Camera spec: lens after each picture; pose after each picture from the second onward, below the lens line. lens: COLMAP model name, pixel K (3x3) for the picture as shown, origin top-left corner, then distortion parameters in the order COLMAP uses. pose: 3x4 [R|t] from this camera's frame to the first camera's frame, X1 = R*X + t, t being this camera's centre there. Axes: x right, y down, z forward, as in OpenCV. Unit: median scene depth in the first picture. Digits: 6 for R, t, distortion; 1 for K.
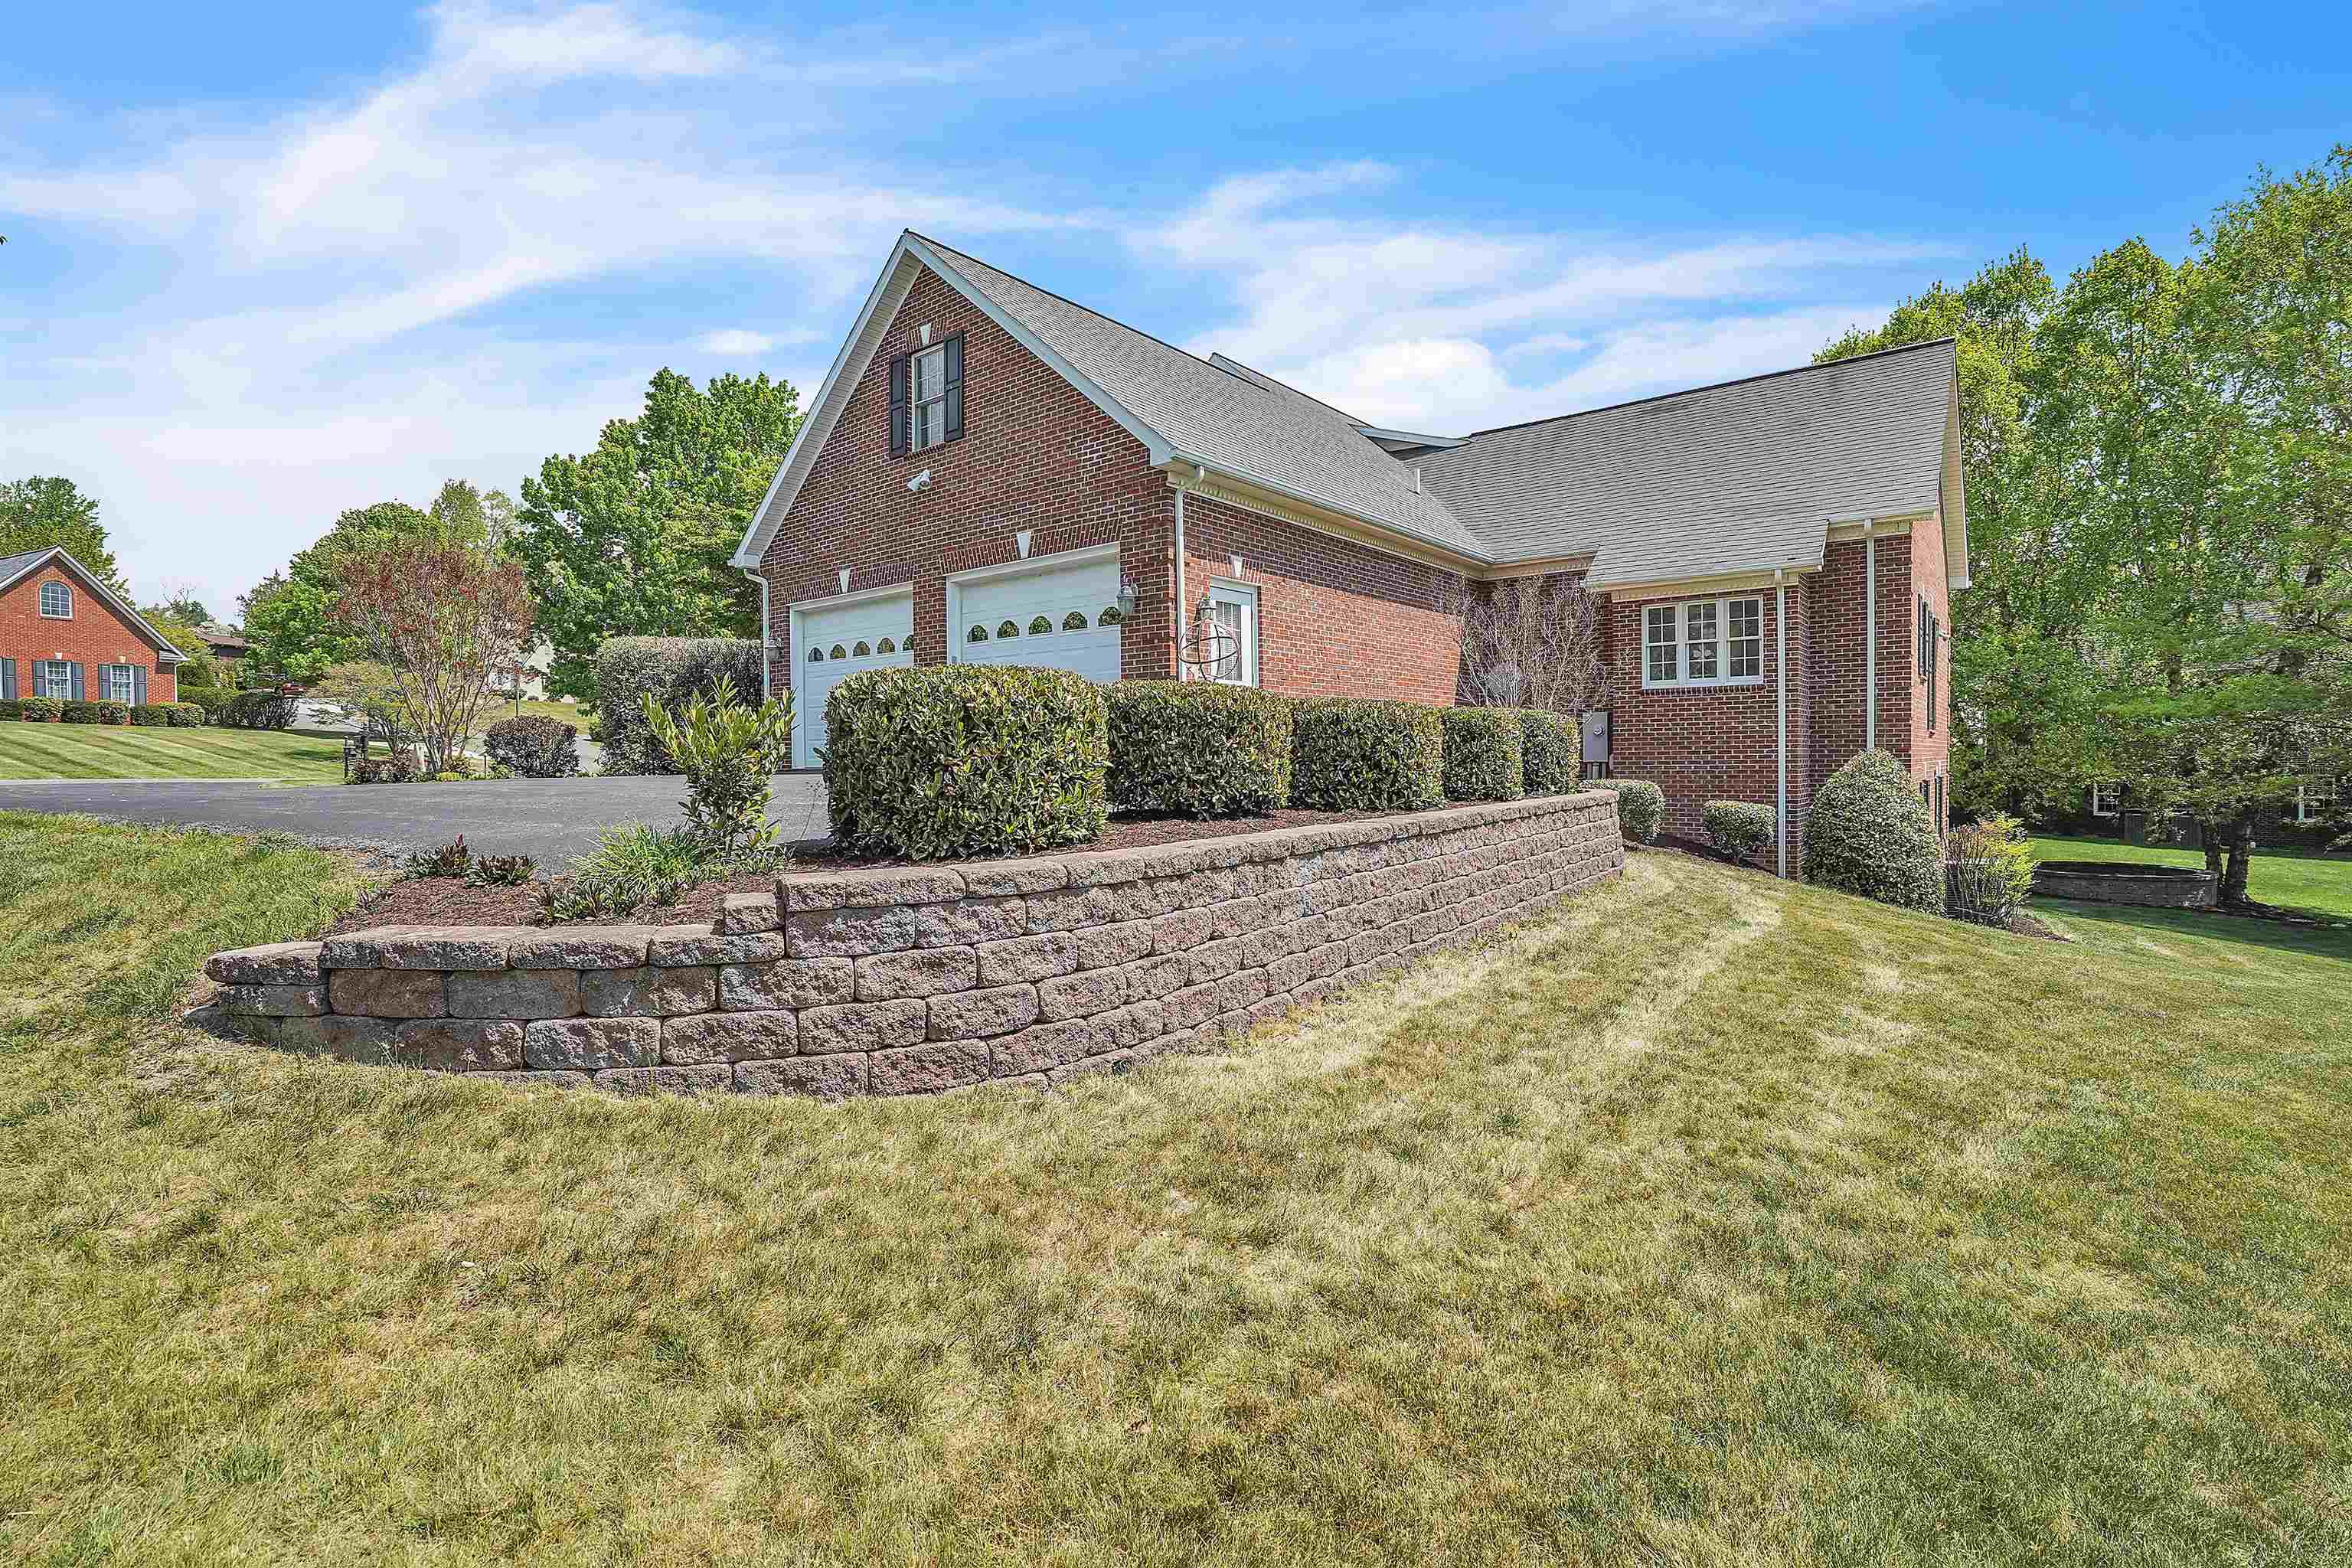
lens RADIAL K [[1101.1, 0, 1122.2], [0, 1101.1, 768.2], [0, 0, 1]] dist [-0.028217, 0.001730]
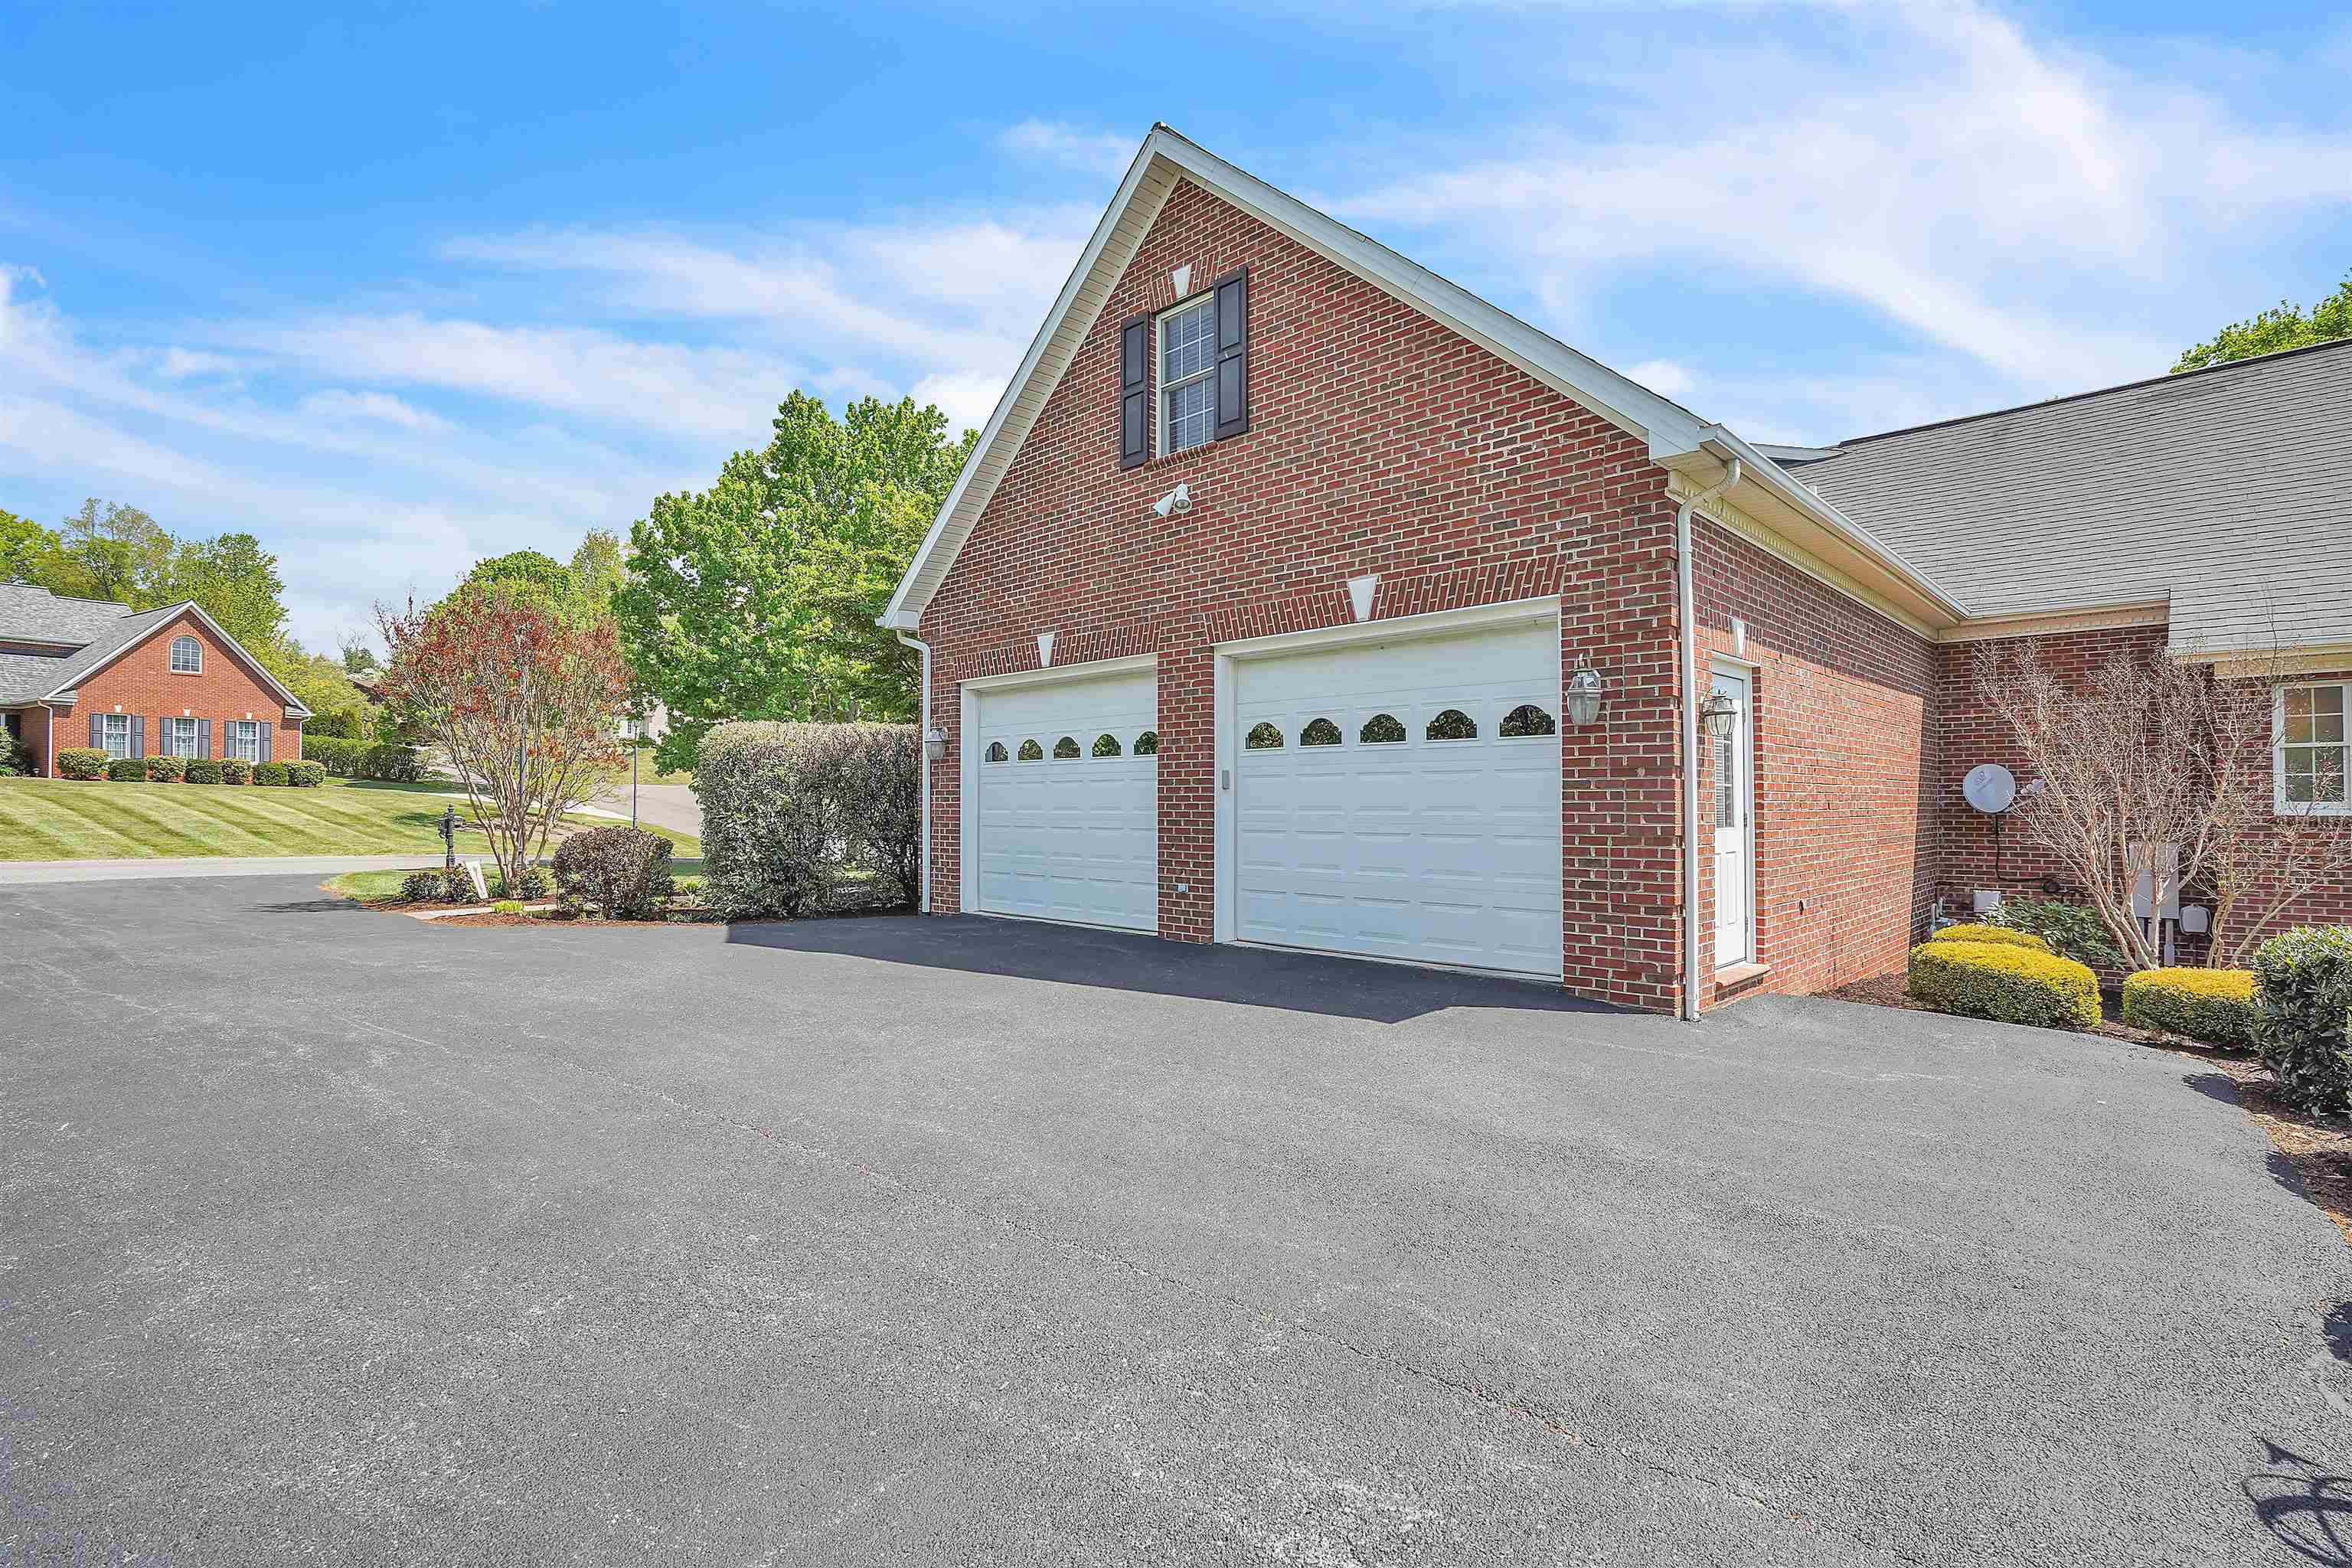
lens RADIAL K [[1105.8, 0, 1130.8], [0, 1105.8, 776.0], [0, 0, 1]] dist [-0.051262, 0.017088]
pose [[0.995541, 0.005155, -0.094193, -0.117518], [-0.007935, 0.999543, -0.029162, -0.062888], [0.093999, 0.029779, 0.995127, 0.279512]]
